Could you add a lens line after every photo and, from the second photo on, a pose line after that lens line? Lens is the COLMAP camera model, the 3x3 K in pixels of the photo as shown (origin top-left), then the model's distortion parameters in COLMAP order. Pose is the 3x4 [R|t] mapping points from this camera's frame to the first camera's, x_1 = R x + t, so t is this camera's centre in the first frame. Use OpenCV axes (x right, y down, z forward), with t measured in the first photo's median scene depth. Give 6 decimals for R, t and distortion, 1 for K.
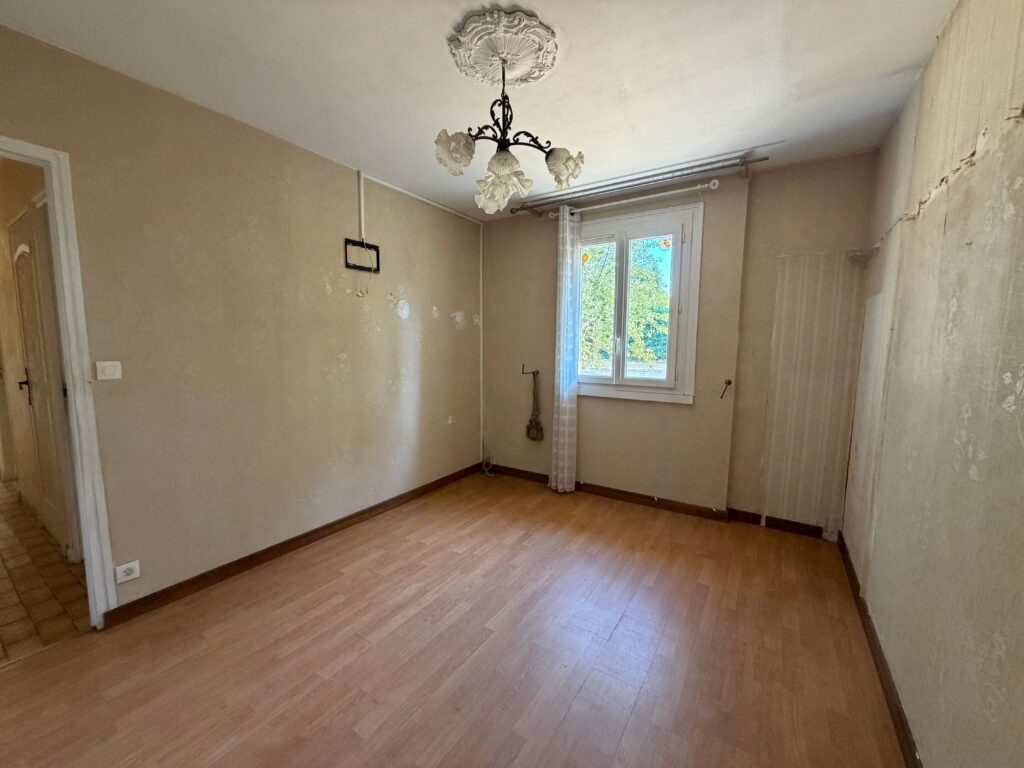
lens RADIAL K [[407.0, 0, 508.2], [0, 407.0, 386.2], [0, 0, 1]] dist [-0.000132, 0.000446]
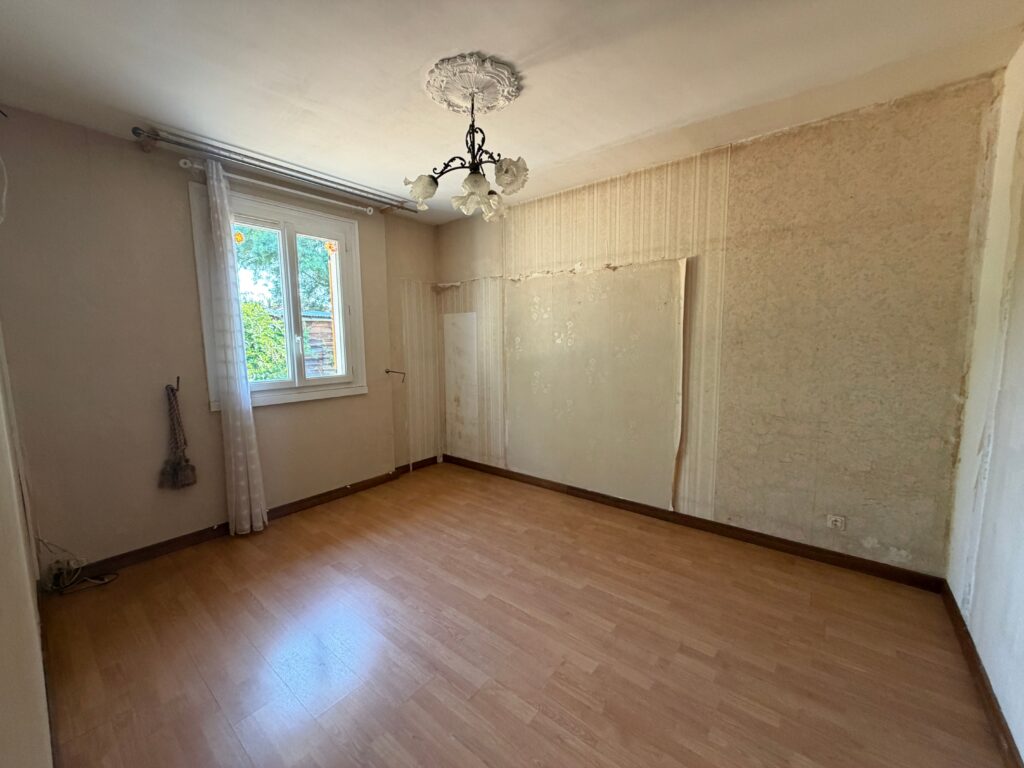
lens RADIAL K [[421.5, 0, 493.1], [0, 421.5, 388.8], [0, 0, 1]] dist [0.000952, 0.000163]
pose [[0.109599, -0.123306, 0.986298, -0.732819], [0.116560, 0.987024, 0.110444, -0.062596], [-0.987118, 0.102858, 0.122549, 0.510251]]
